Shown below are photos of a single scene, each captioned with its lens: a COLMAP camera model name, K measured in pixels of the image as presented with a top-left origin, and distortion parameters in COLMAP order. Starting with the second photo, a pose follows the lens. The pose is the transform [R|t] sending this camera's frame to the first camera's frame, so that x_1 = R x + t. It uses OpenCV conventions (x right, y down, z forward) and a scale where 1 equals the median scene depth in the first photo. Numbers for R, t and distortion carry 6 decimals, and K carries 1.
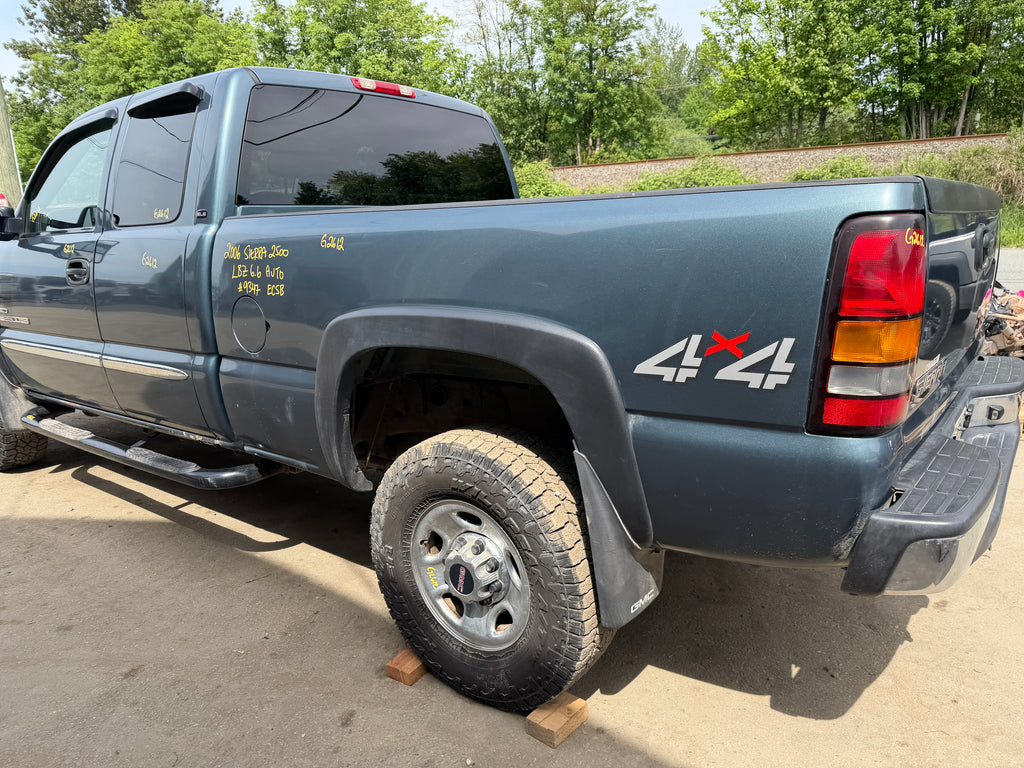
lens RADIAL K [[727.6, 0, 516.0], [0, 727.6, 377.0], [0, 0, 1]] dist [0.016600, -0.023262]
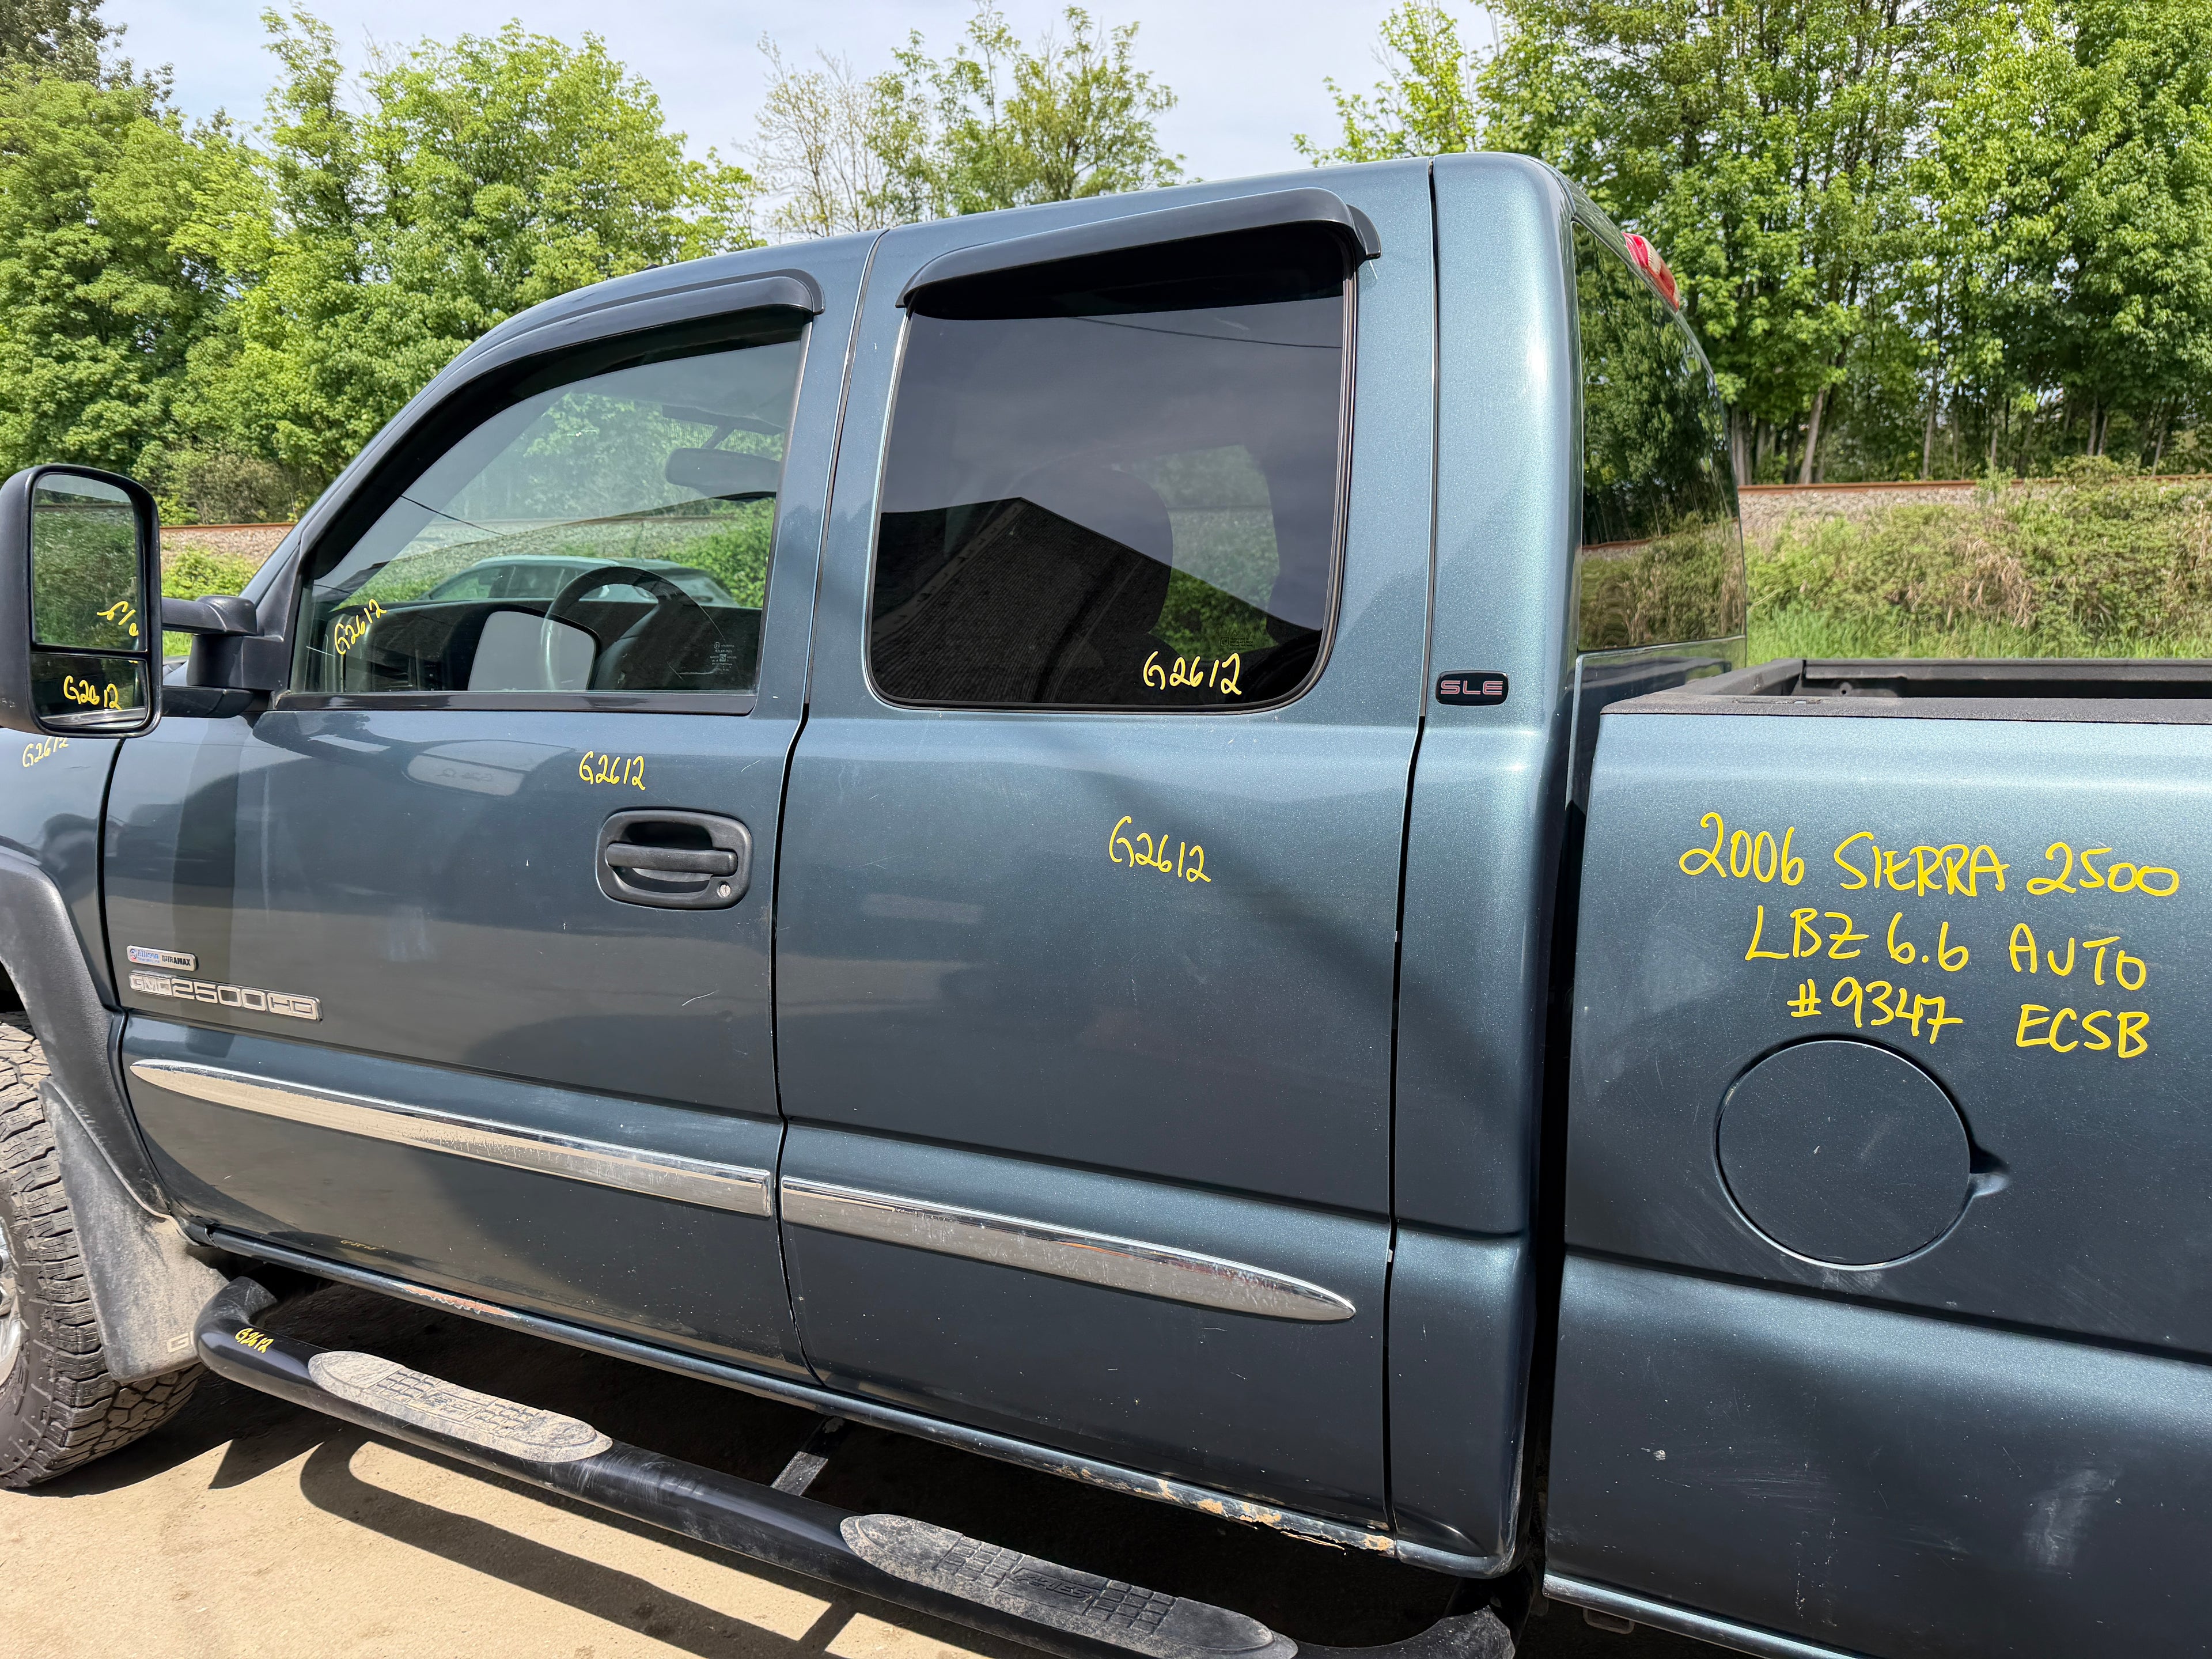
lens RADIAL K [[1571.7, 0, 1105.7], [0, 1571.7, 837.4], [0, 0, 1]] dist [0.016600, -0.023262]
pose [[0.983755, 0.007016, 0.179377, -0.398690], [0.006151, 0.997332, -0.072746, -0.079473], [-0.179409, 0.072667, 0.981087, 0.295058]]
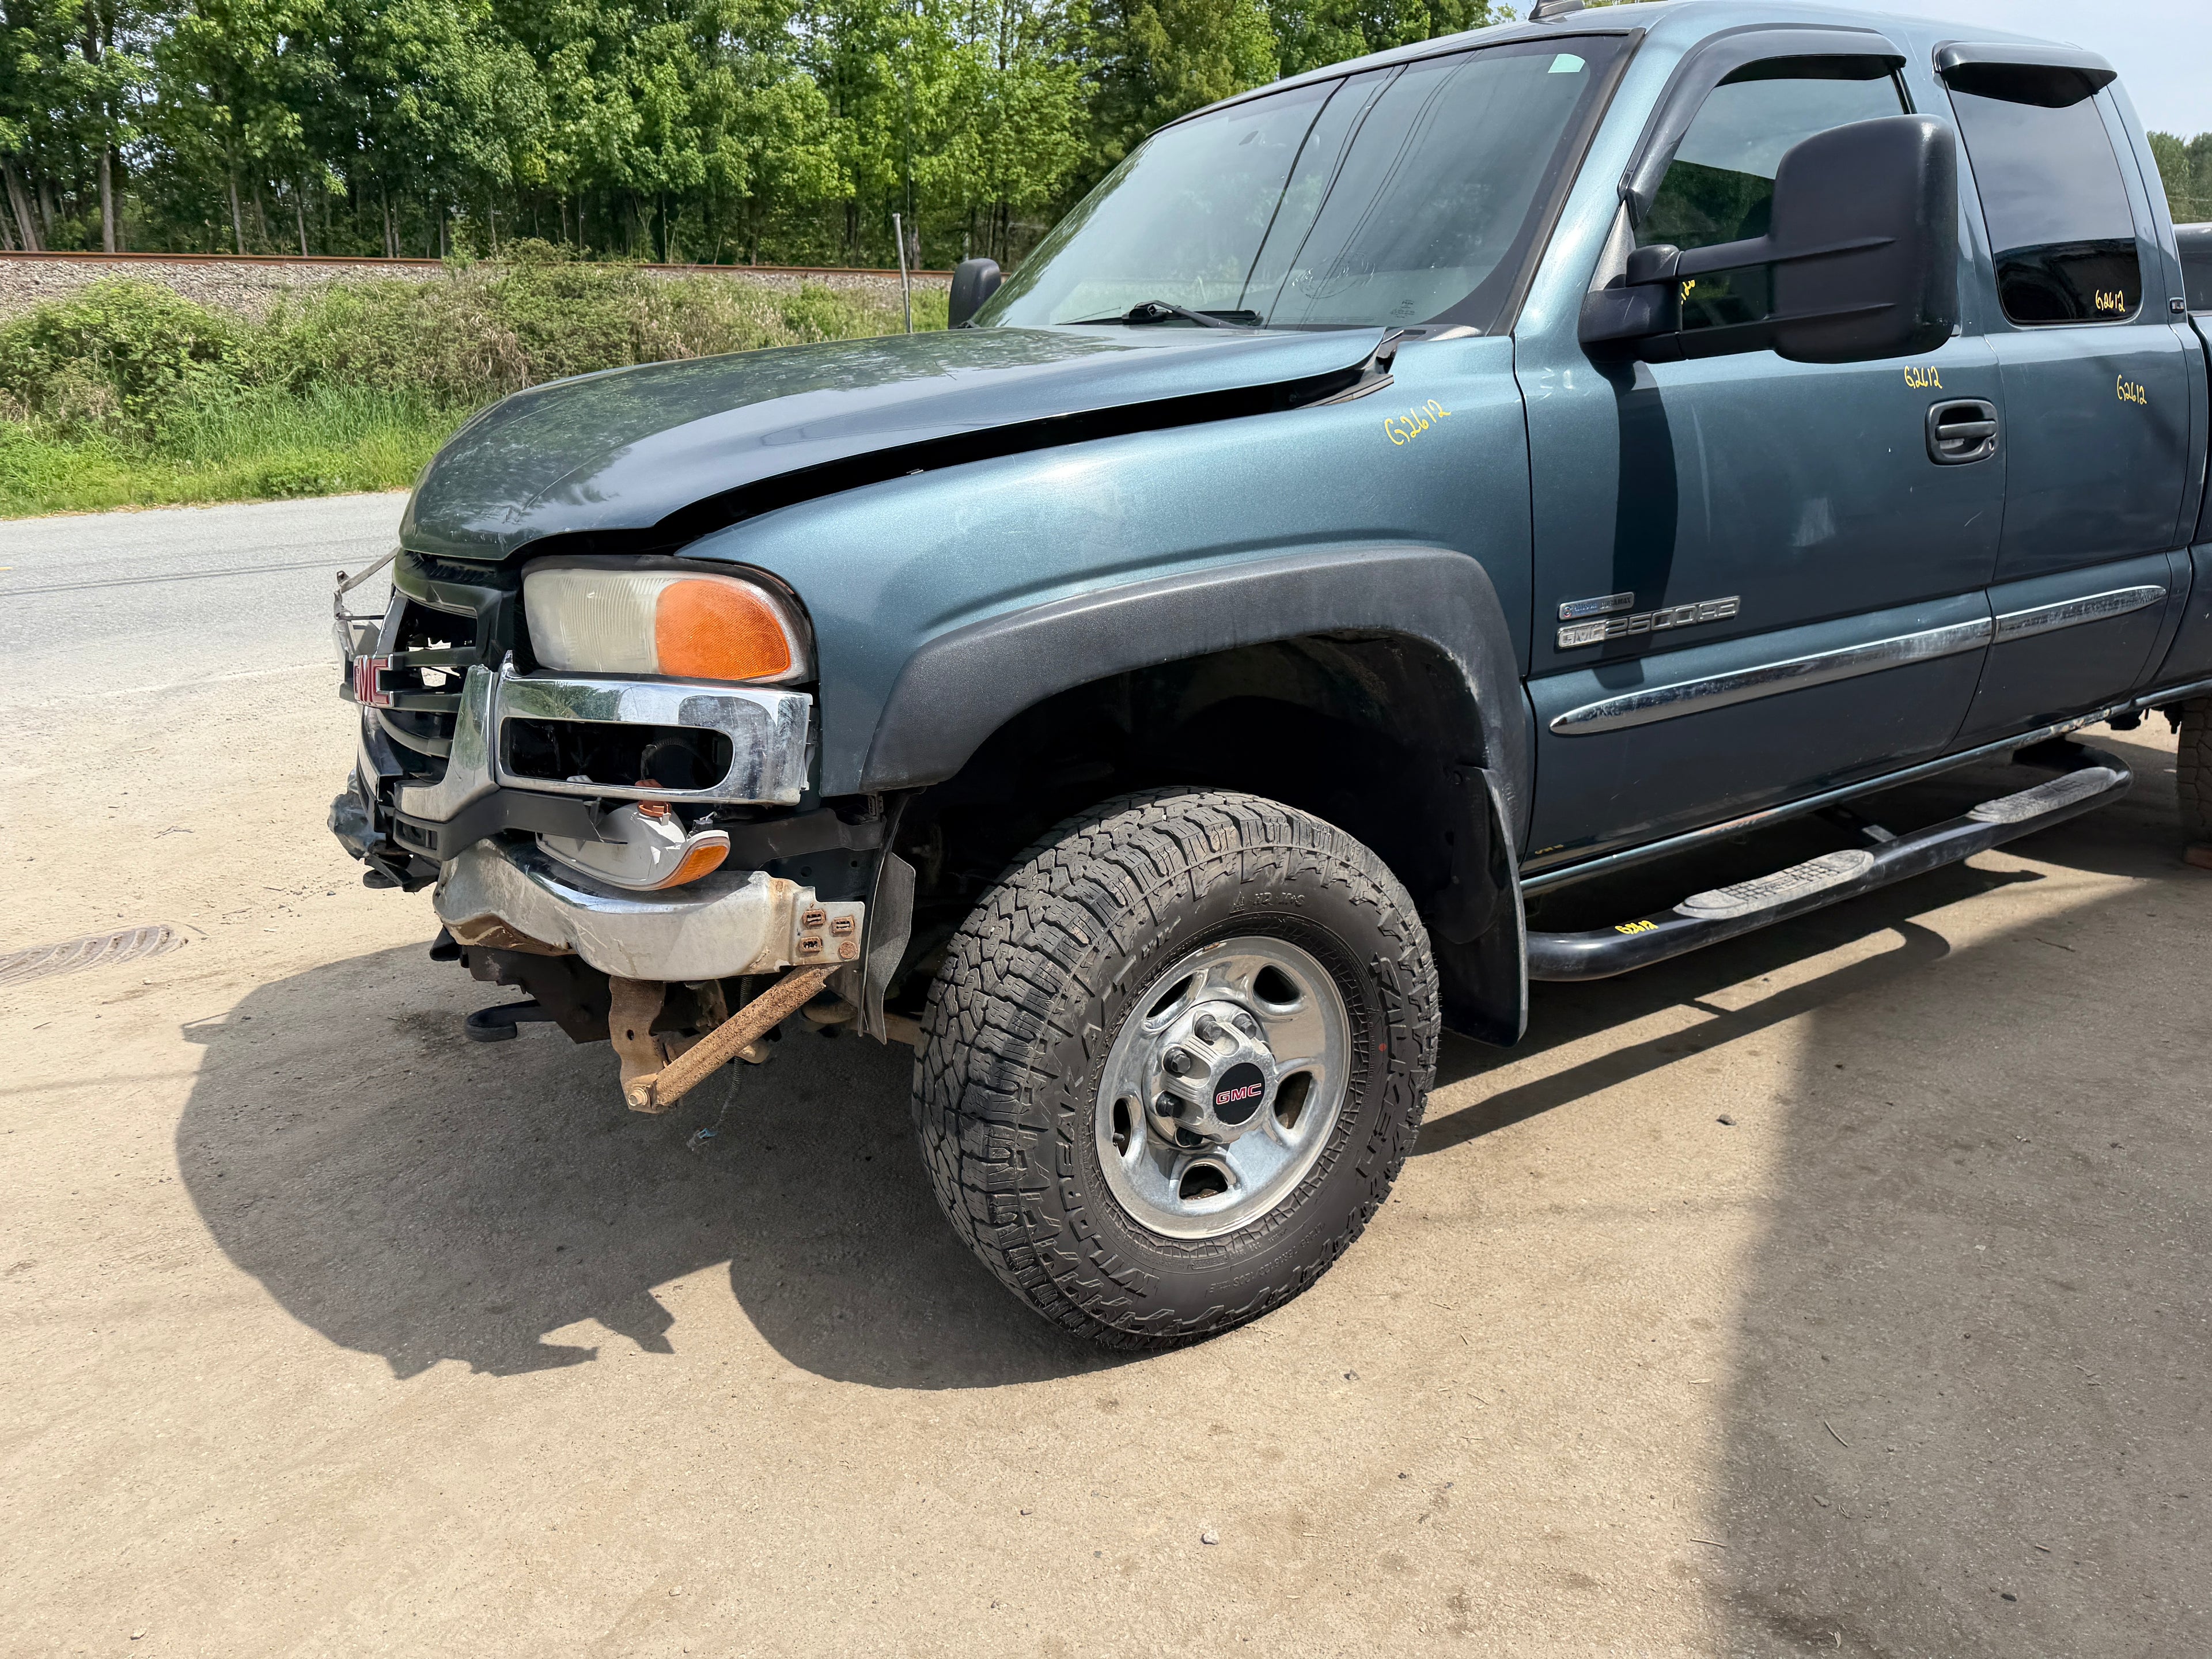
lens RADIAL K [[1571.7, 0, 1102.0], [0, 1571.7, 843.8], [0, 0, 1]] dist [0.016600, -0.023262]
pose [[0.331173, -0.246585, 0.910780, -1.199751], [0.218527, 0.959050, 0.180194, -0.136902], [-0.917916, 0.139354, 0.371497, 0.841103]]
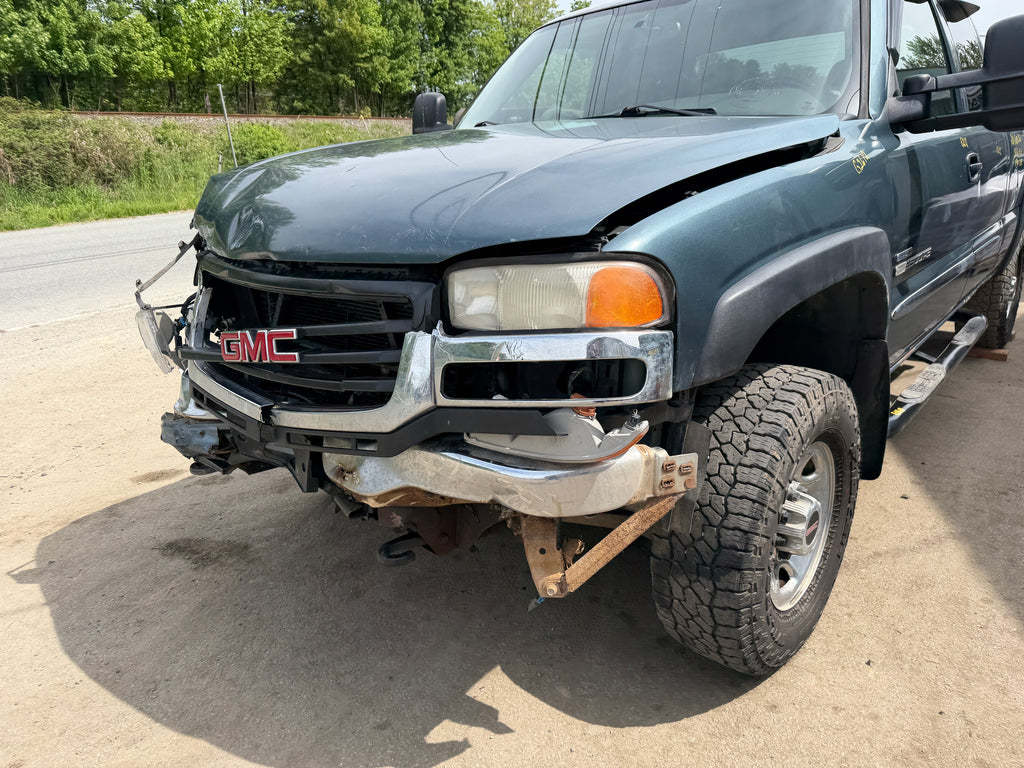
lens RADIAL K [[727.6, 0, 508.0], [0, 727.6, 382.3], [0, 0, 1]] dist [0.016600, -0.023262]
pose [[0.049214, -0.265878, 0.962750, -1.149795], [0.257755, 0.934648, 0.244941, -0.192884], [-0.964956, 0.236099, 0.114530, 1.102614]]
